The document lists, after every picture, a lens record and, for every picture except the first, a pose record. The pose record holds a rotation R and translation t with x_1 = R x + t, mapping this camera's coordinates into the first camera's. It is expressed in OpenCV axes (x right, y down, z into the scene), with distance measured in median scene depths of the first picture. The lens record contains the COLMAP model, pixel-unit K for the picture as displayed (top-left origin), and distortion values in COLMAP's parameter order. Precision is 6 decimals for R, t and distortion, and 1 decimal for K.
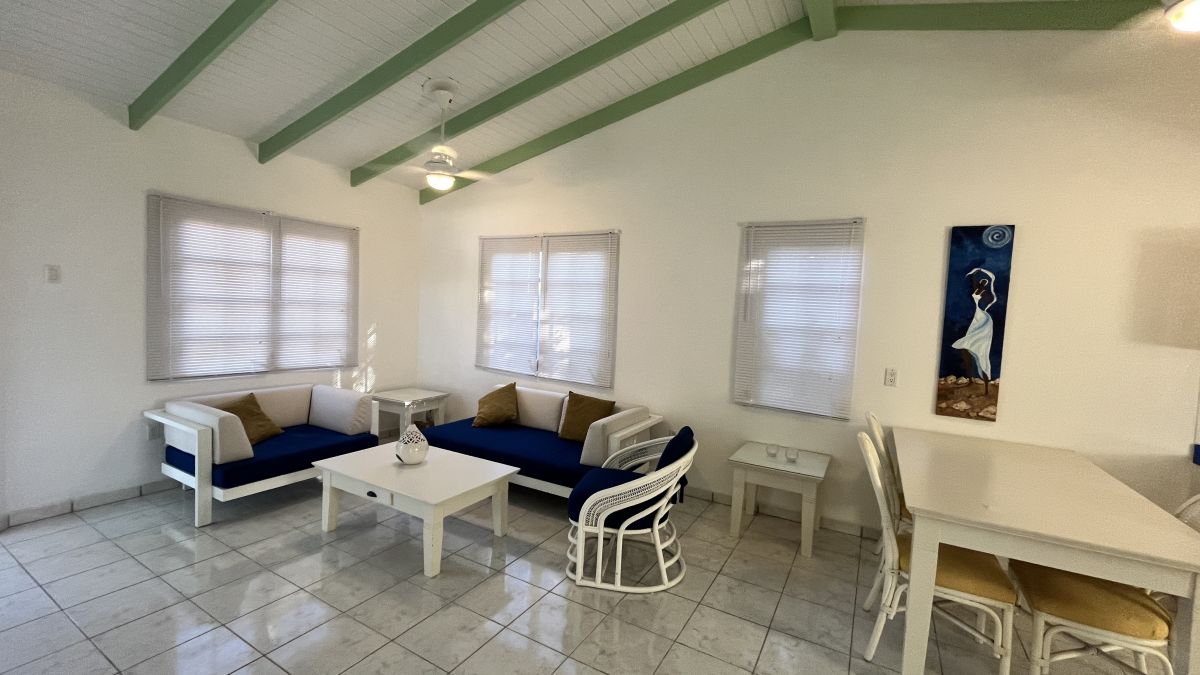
lens RADIAL K [[493.3, 0, 601.3], [0, 493.3, 337.9], [0, 0, 1]] dist [-0.001361, 0.000380]
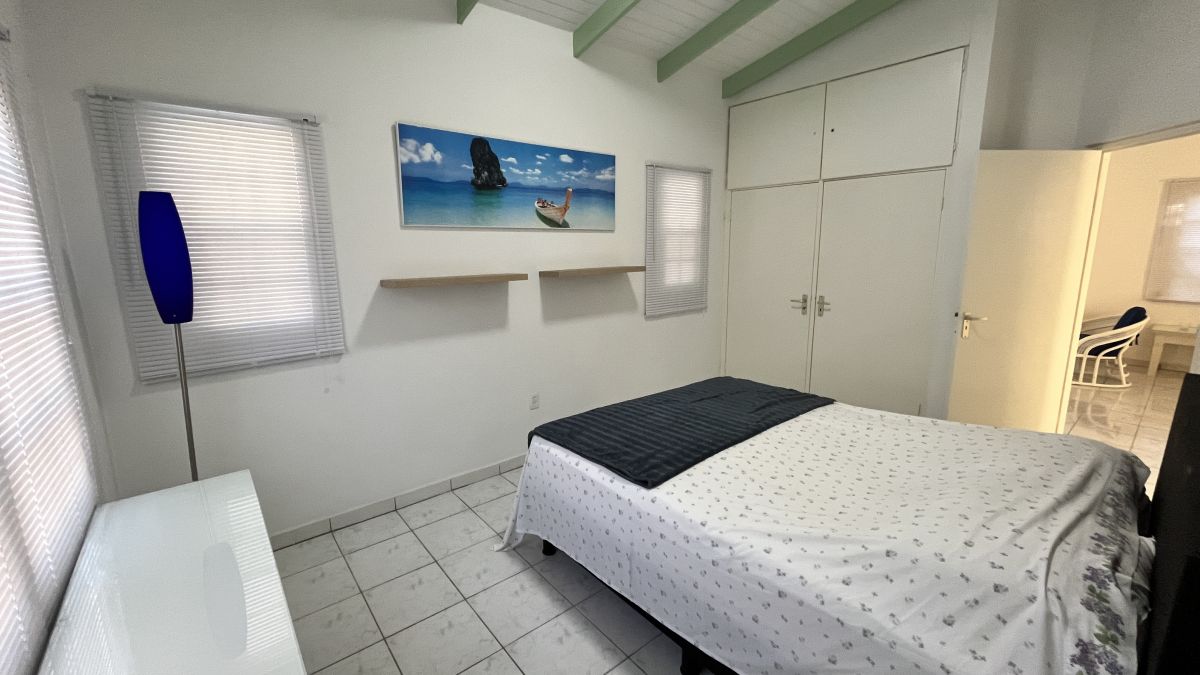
lens RADIAL K [[493.3, 0, 597.4], [0, 493.3, 334.4], [0, 0, 1]] dist [-0.001361, 0.000380]
pose [[0.932811, 0.022151, -0.359686, -0.965829], [0.025291, 0.991624, 0.126656, -0.000713], [0.359479, -0.127243, 0.924437, -1.323432]]
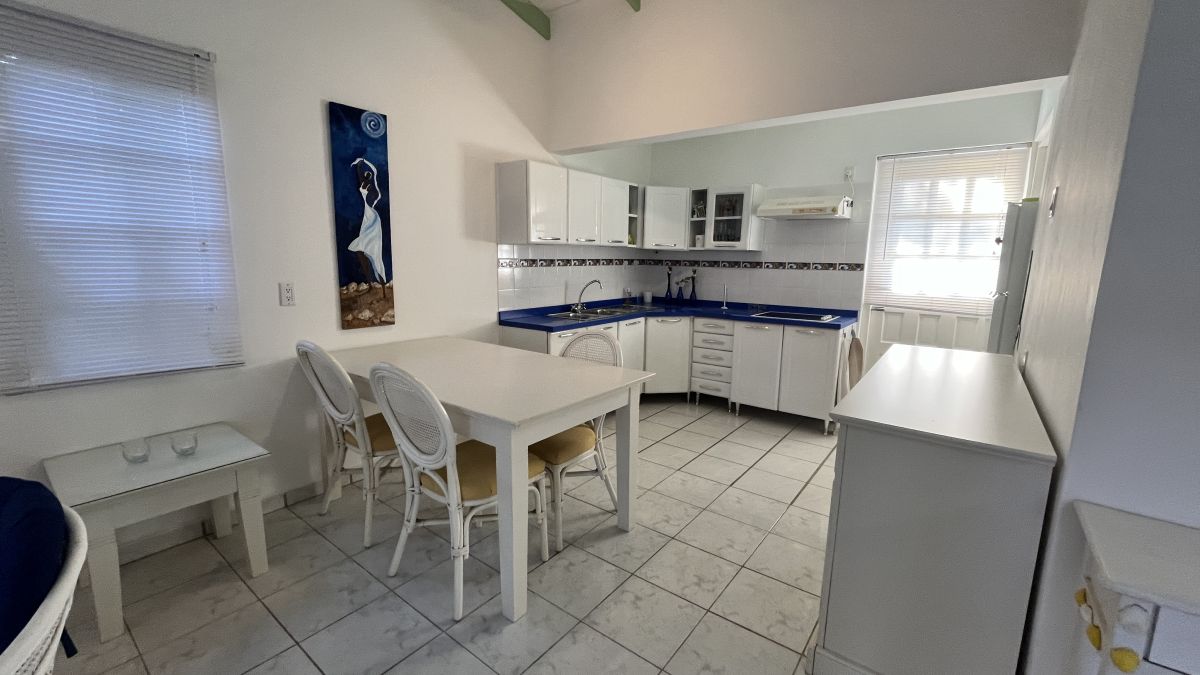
lens RADIAL K [[493.3, 0, 596.1], [0, 493.3, 335.4], [0, 0, 1]] dist [-0.001361, 0.000380]
pose [[0.146562, -0.200883, 0.968590, -0.100496], [0.053394, 0.979342, 0.195033, 0.020835], [-0.987759, 0.023133, 0.154261, 0.449372]]
